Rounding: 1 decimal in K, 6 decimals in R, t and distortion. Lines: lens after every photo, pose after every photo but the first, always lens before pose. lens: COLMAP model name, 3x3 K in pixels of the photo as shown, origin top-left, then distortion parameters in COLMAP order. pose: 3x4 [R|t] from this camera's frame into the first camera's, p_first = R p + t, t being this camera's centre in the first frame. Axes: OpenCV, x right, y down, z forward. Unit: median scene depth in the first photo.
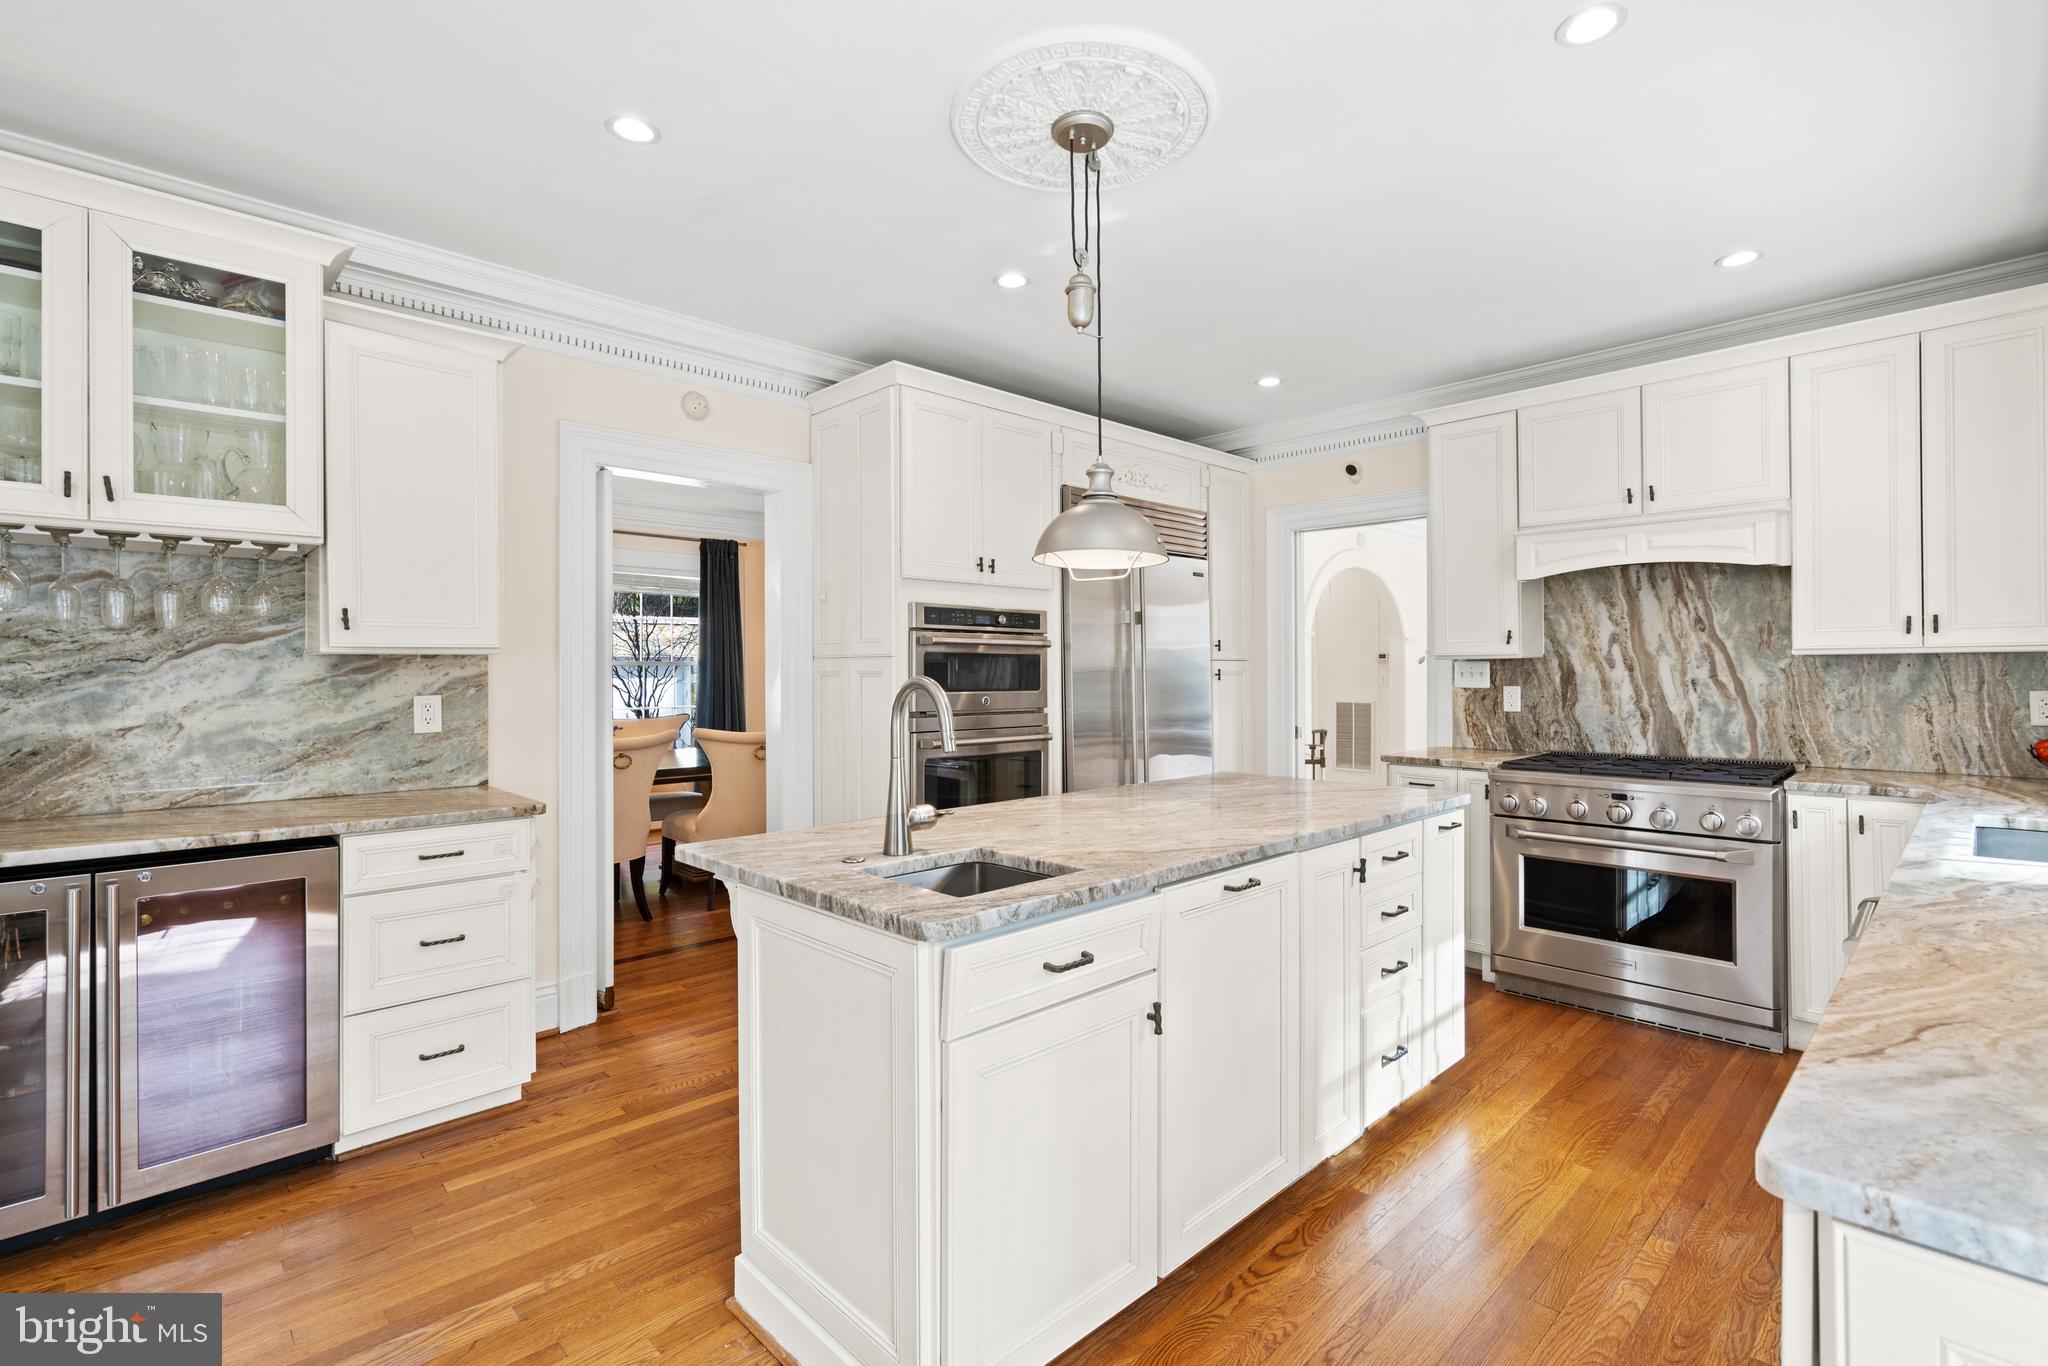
lens RADIAL K [[921.6, 0, 1028.8], [0, 921.6, 665.7], [0, 0, 1]] dist [-0.007461, 0.002976]
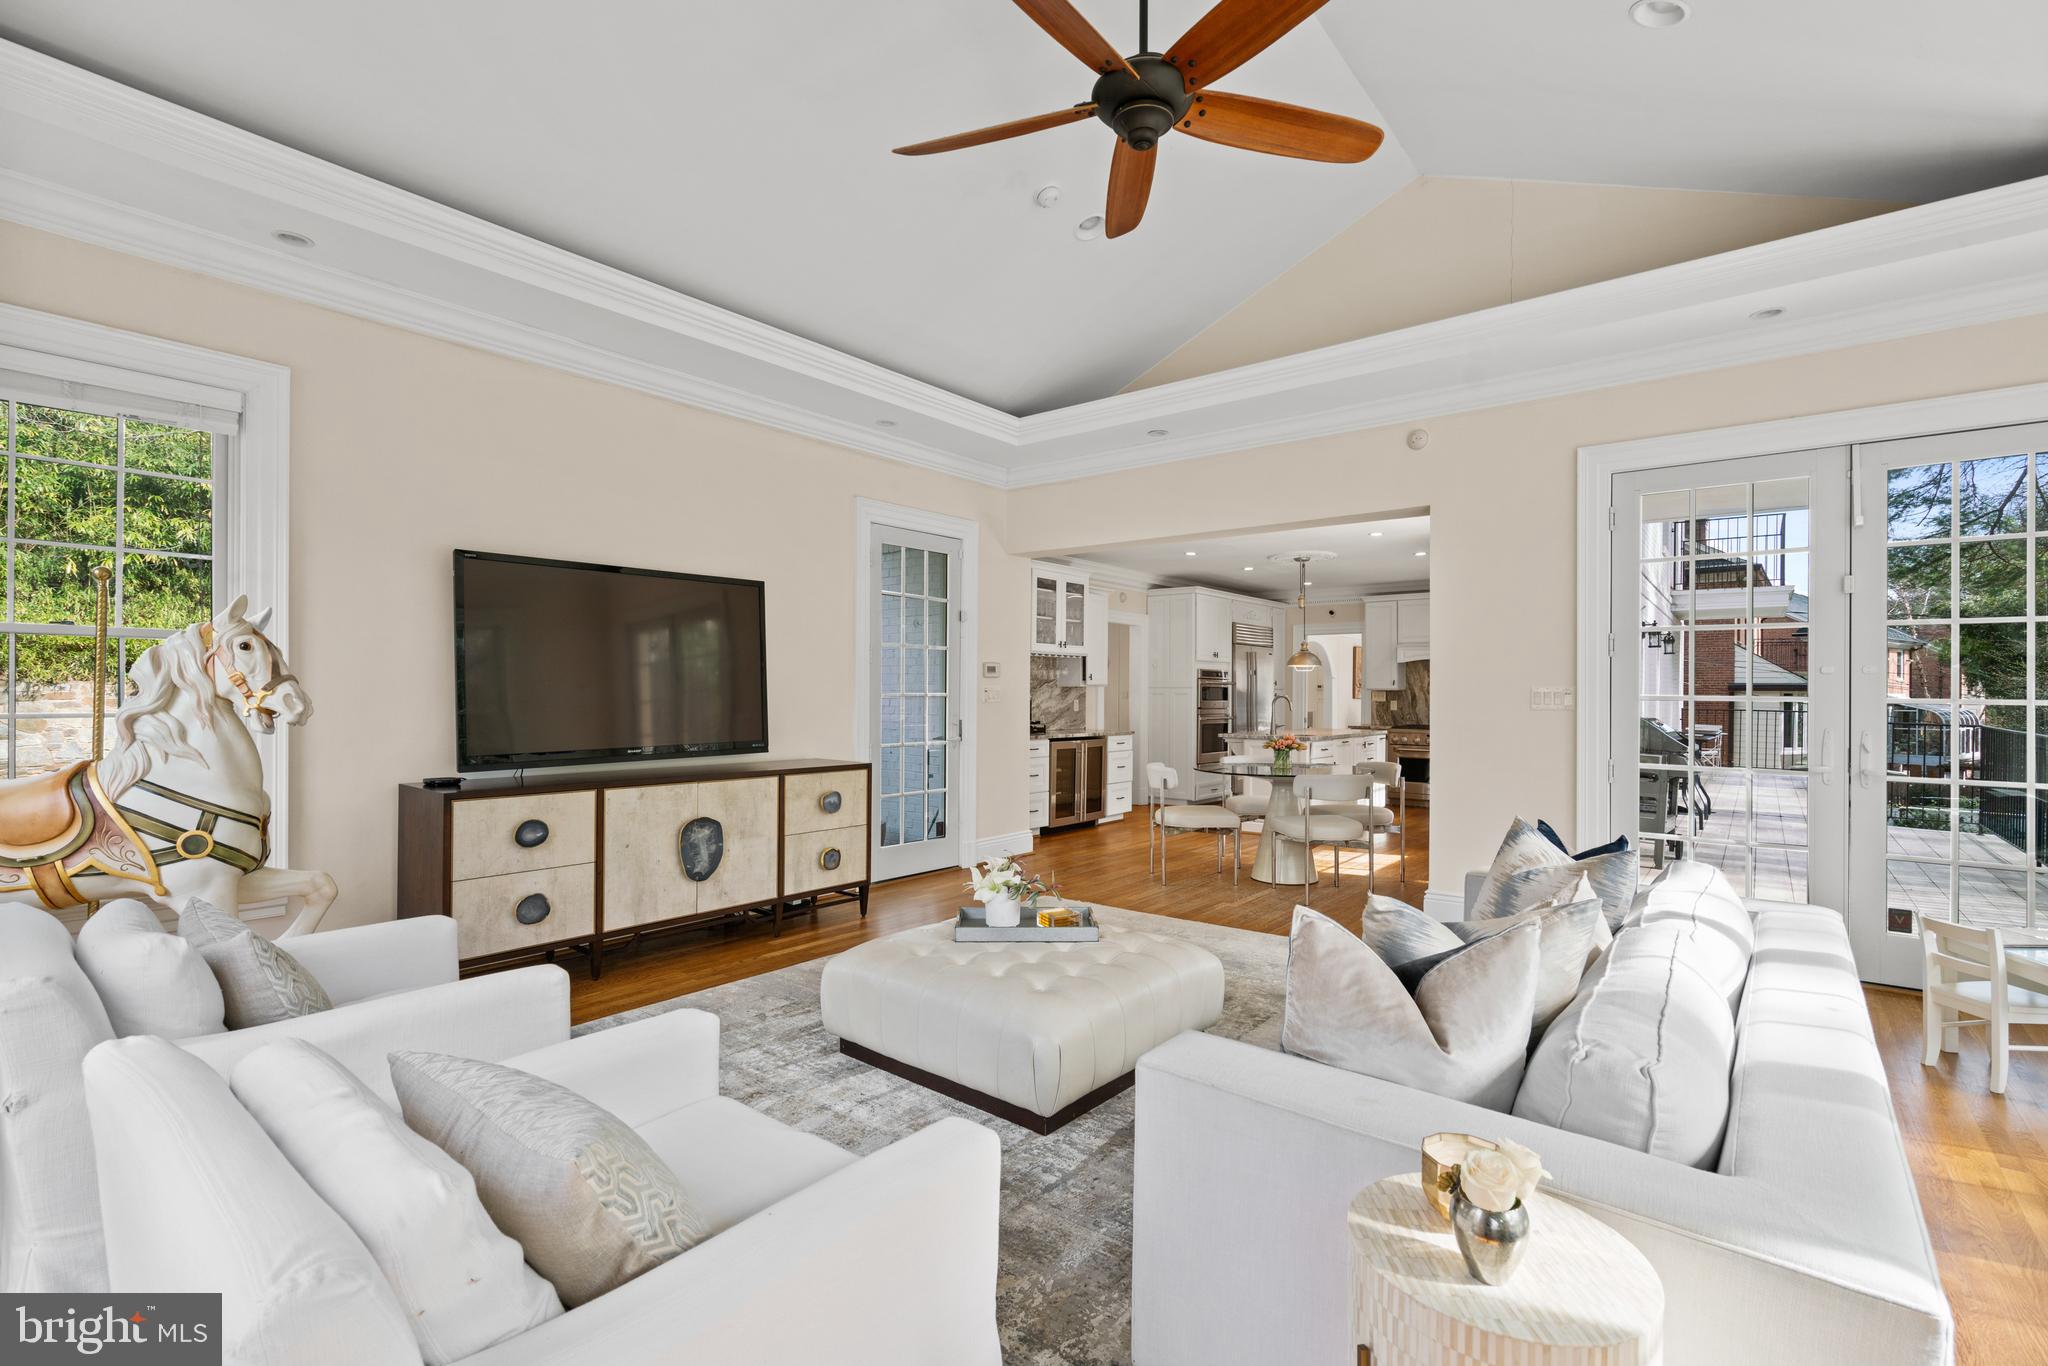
lens RADIAL K [[921.6, 0, 1018.3], [0, 921.6, 697.4], [0, 0, 1]] dist [-0.007461, 0.002976]
pose [[0.992168, 0.004558, 0.124827, -1.024140], [-0.004312, 0.999988, -0.002246, 0.027119], [-0.124835, 0.001691, 0.992176, -1.743705]]
